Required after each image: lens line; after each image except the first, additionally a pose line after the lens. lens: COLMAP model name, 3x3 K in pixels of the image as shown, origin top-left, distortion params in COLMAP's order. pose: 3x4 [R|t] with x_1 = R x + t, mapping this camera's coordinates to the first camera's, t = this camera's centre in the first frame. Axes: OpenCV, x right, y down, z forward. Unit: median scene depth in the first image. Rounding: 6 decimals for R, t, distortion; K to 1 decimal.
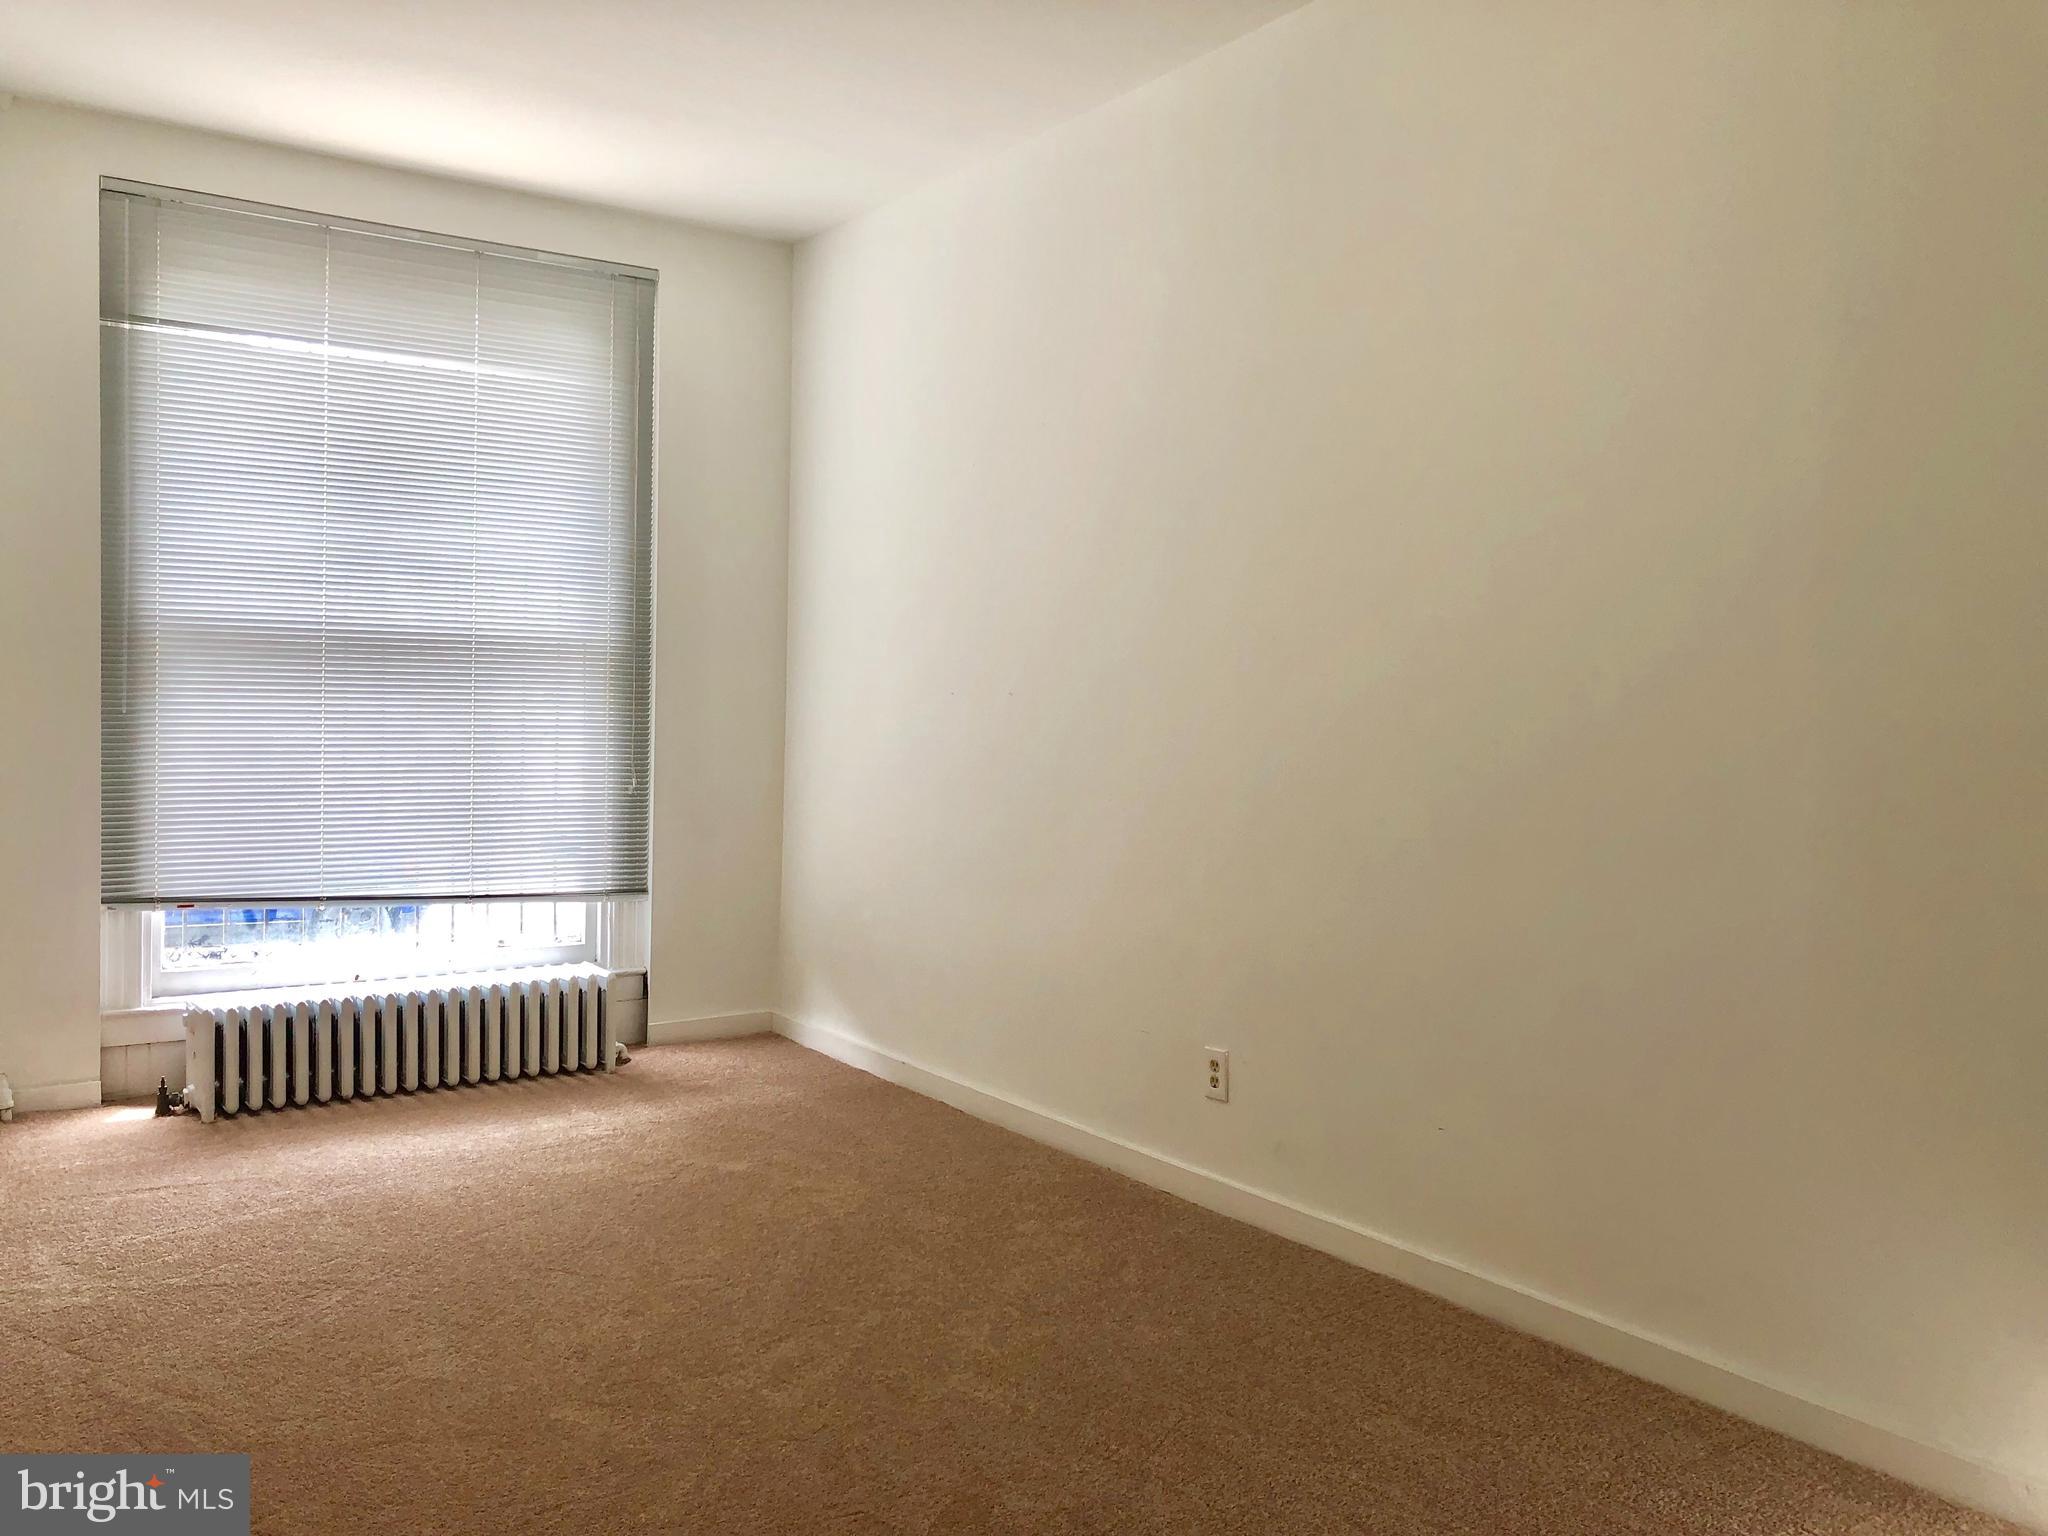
lens RADIAL K [[1701.4, 0, 1024.0], [0, 1701.4, 768.0], [0, 0, 1]] dist [0.060957, -0.013648]
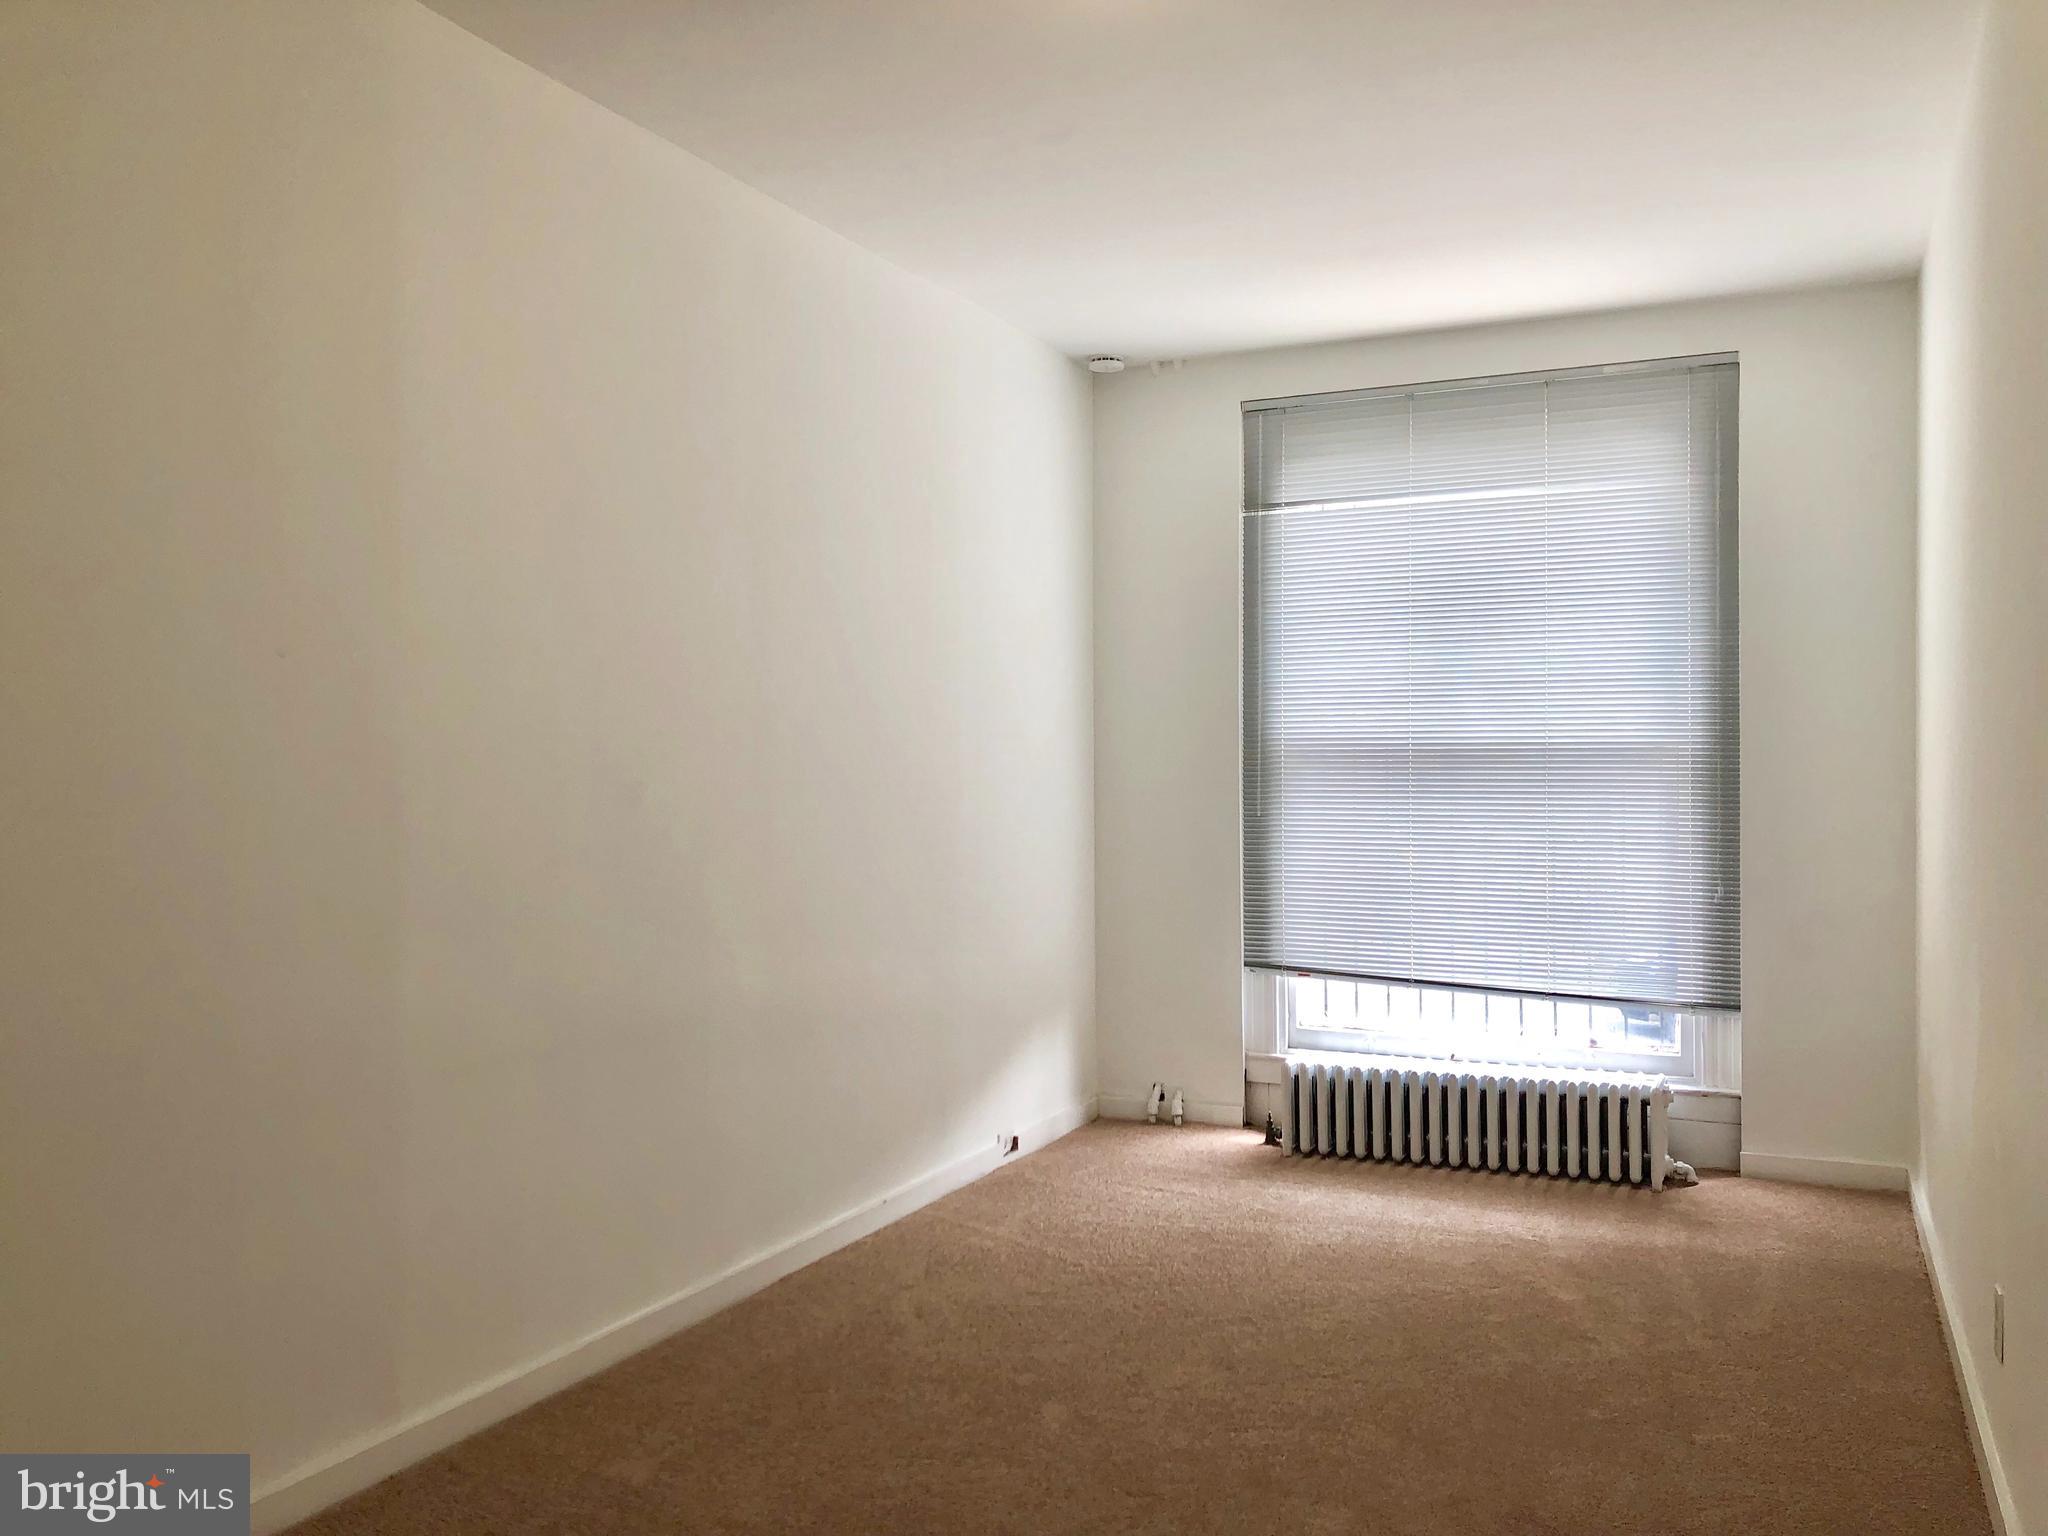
lens RADIAL K [[1701.4, 0, 1024.0], [0, 1701.4, 768.0], [0, 0, 1]] dist [0.060957, -0.013648]
pose [[0.527413, -0.016293, -0.849453, 0.432280], [-0.025339, 0.999070, -0.034896, -0.019019], [0.849231, 0.039929, 0.526509, 0.191592]]
